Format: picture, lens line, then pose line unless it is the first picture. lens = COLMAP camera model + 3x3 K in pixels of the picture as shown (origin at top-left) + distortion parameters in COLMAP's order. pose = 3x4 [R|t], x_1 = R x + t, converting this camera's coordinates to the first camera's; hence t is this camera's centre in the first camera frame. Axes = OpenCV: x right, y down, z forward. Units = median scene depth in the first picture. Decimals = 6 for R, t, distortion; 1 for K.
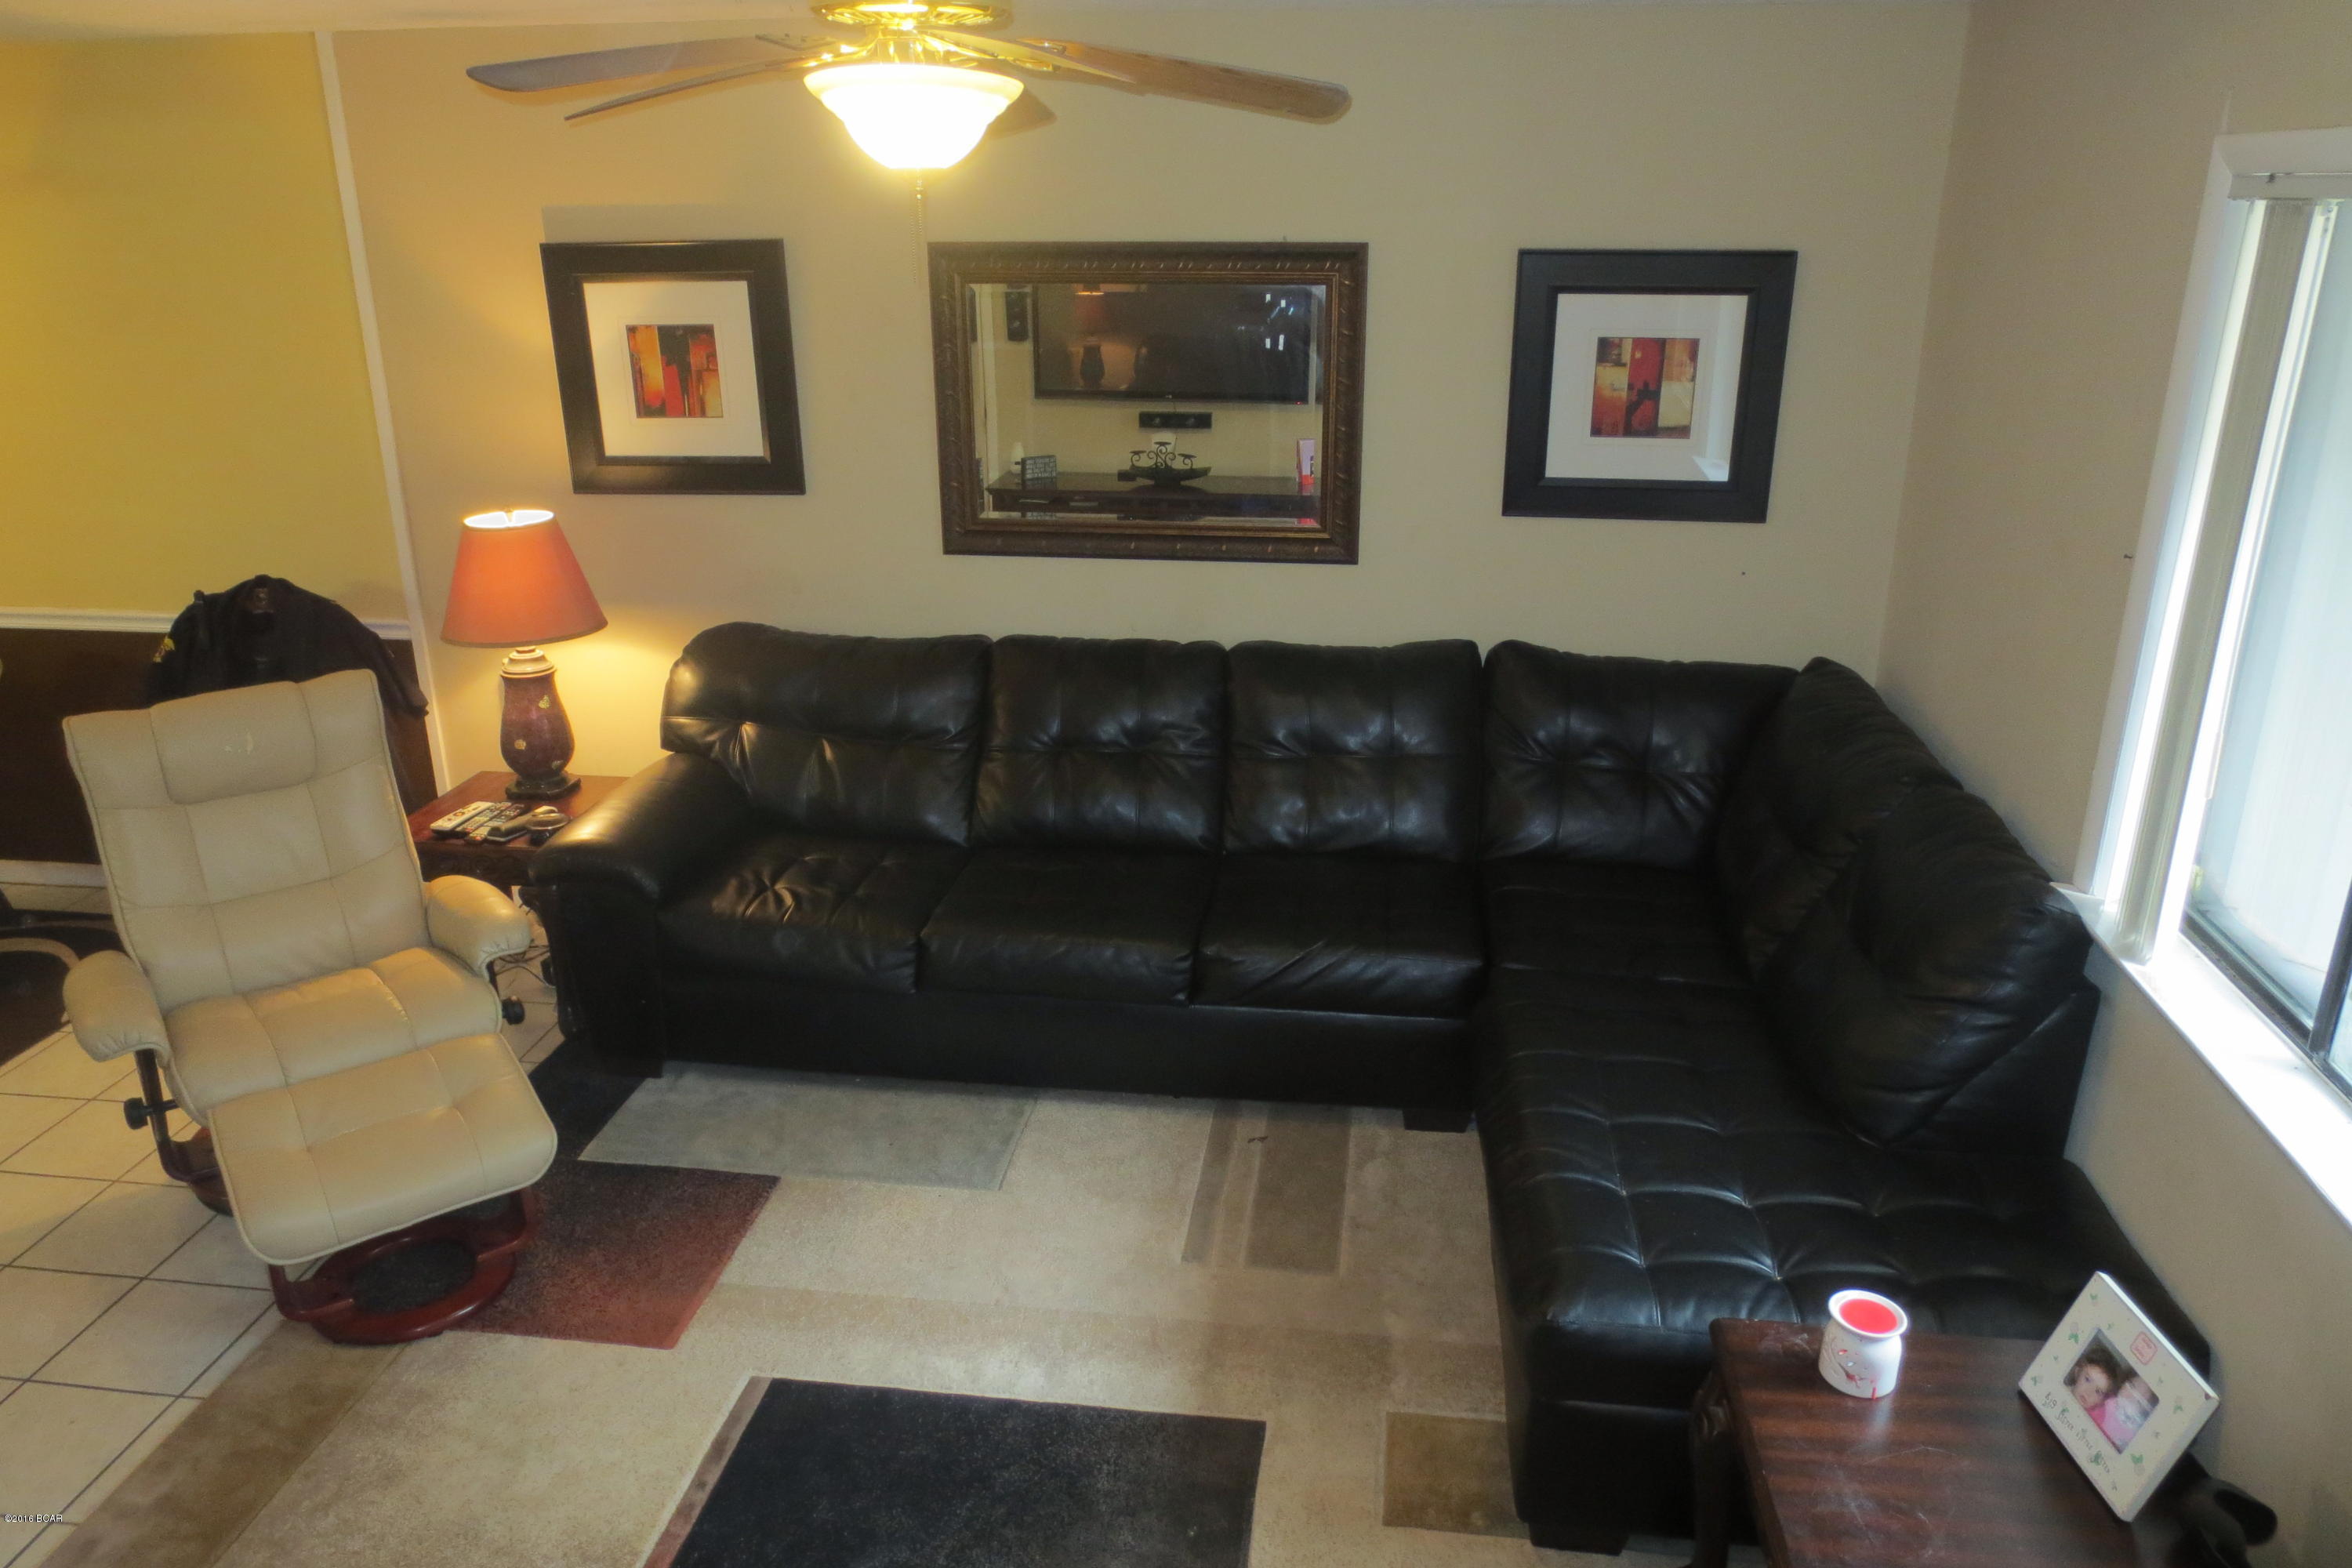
lens RADIAL K [[1680.1, 0, 1171.1], [0, 1680.1, 781.1], [0, 0, 1]] dist [-0.033050, 0.021108]
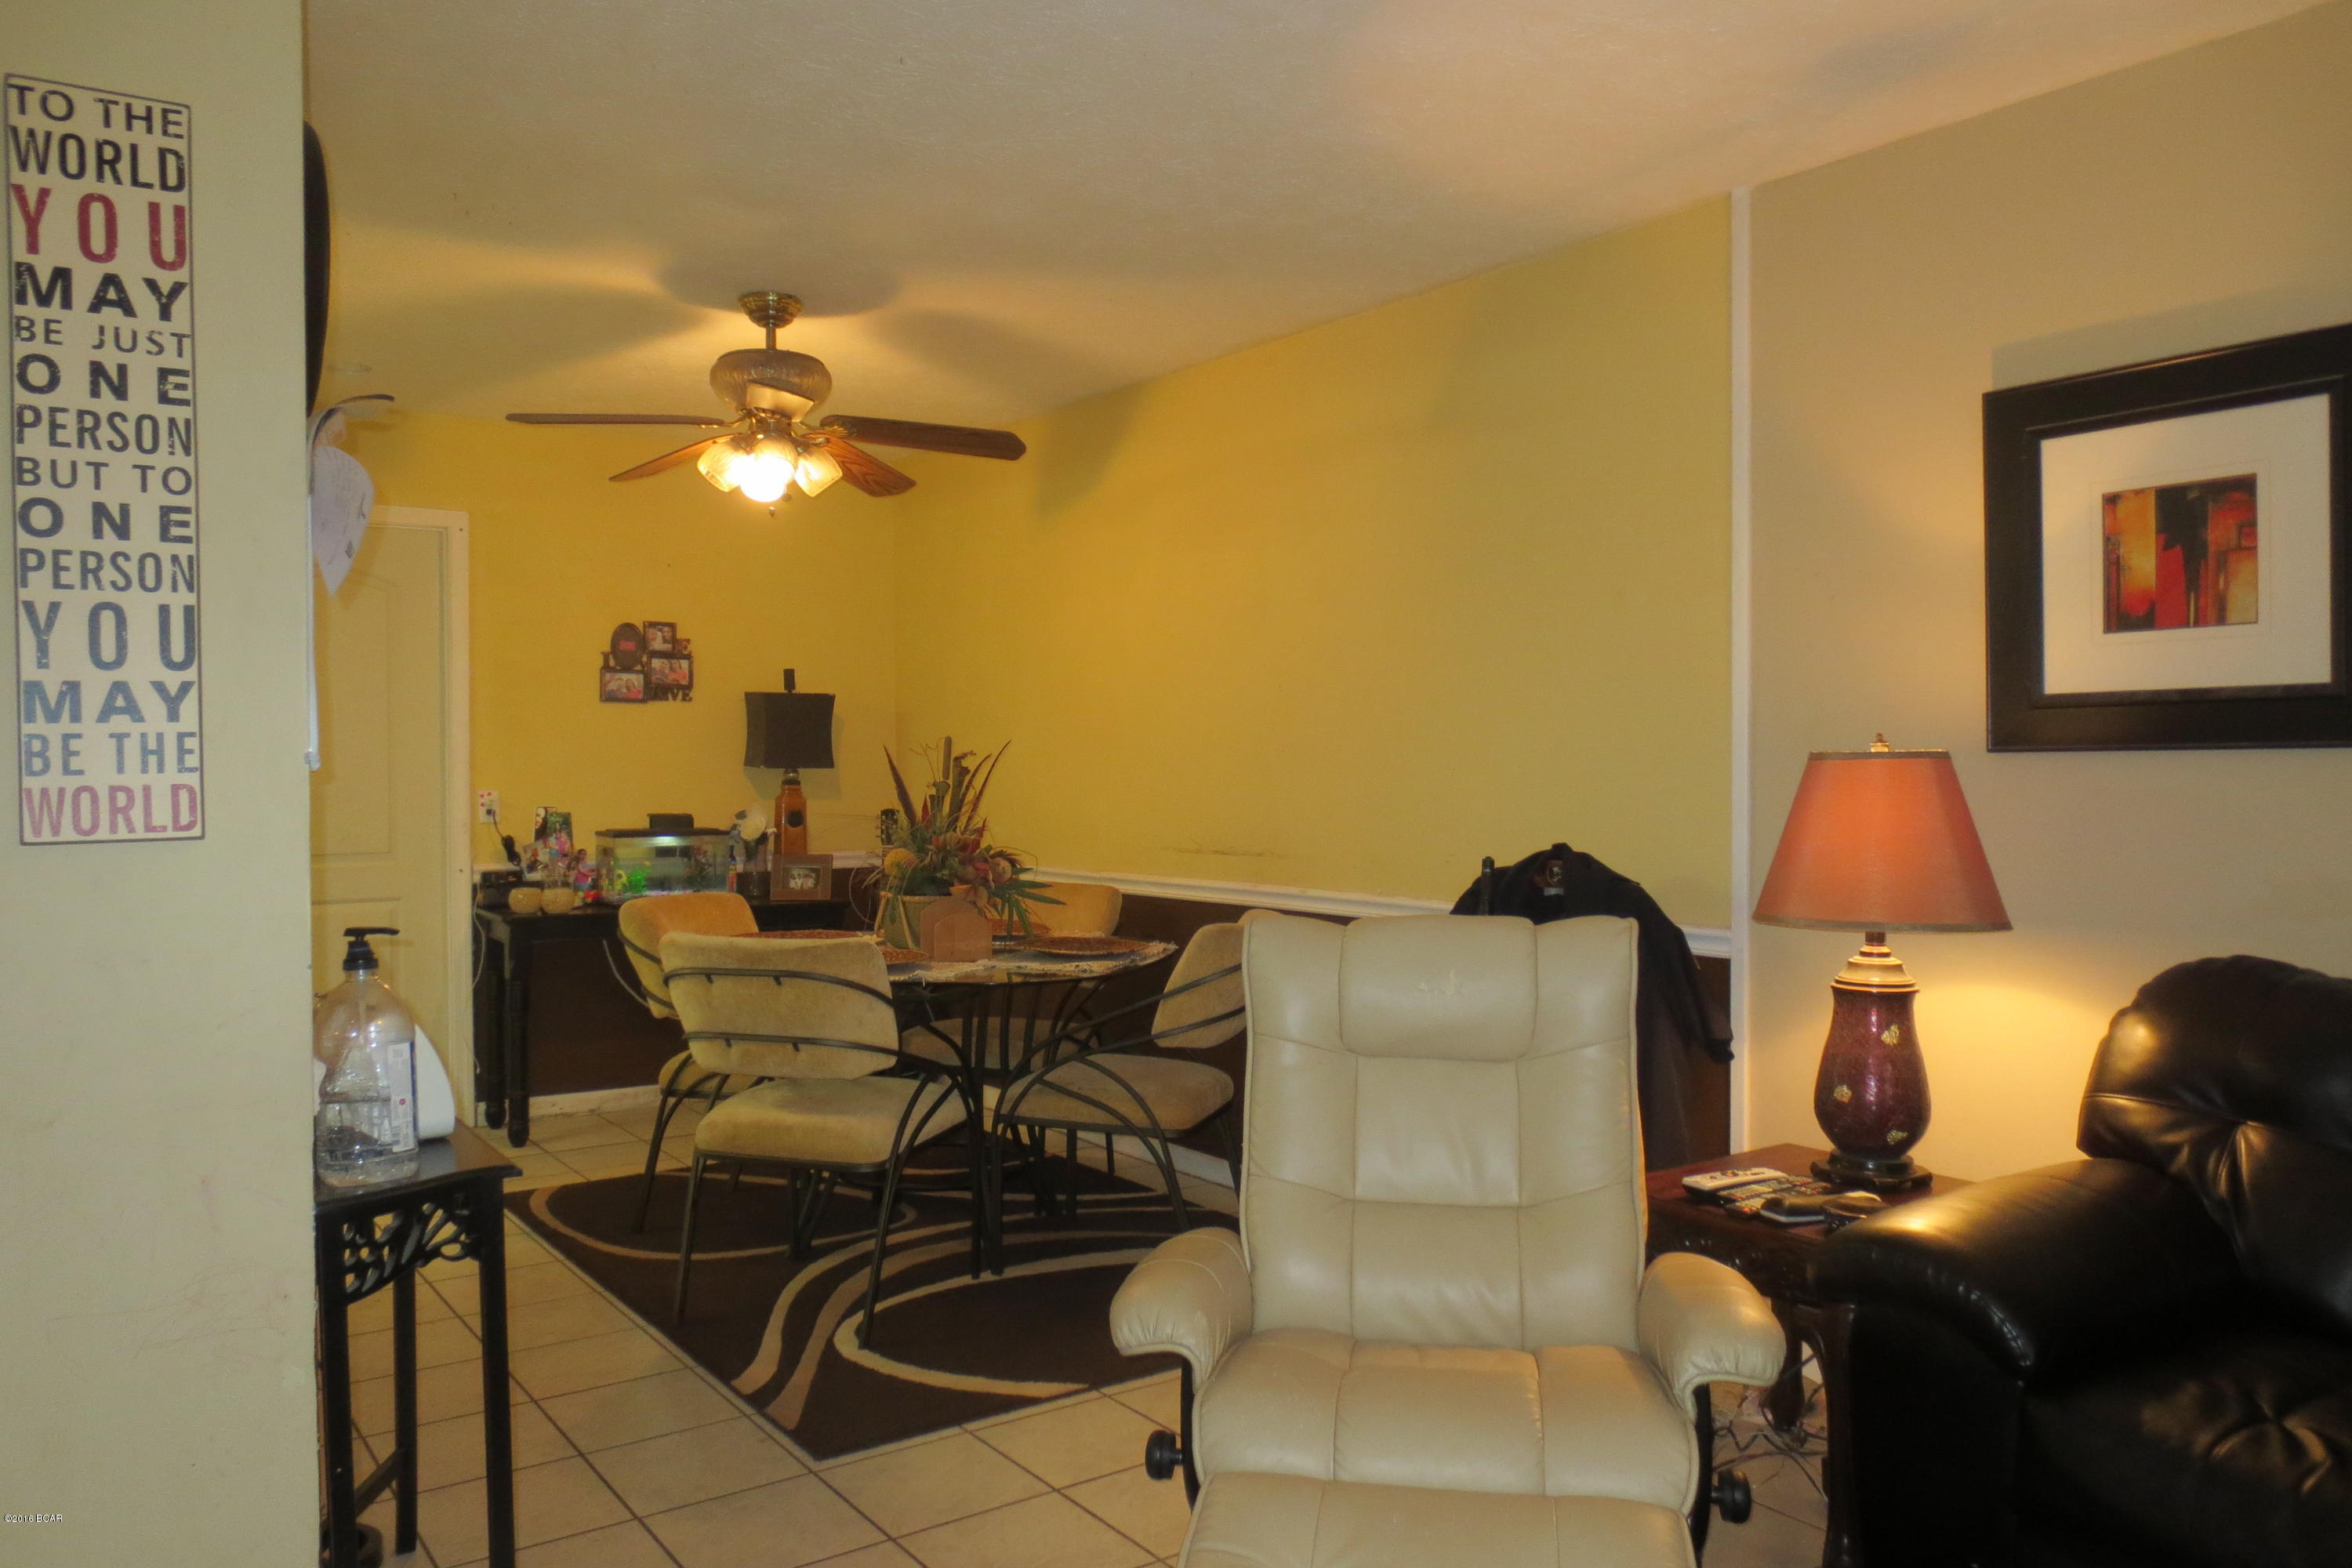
lens RADIAL K [[1686.4, 0, 1169.2], [0, 1686.4, 784.3], [0, 0, 1]] dist [-0.014682, 0.005150]
pose [[0.684840, 0.015036, -0.728539, -0.096534], [-0.244814, 0.946422, -0.210597, 0.065300], [0.686339, 0.322582, 0.651828, 0.360735]]
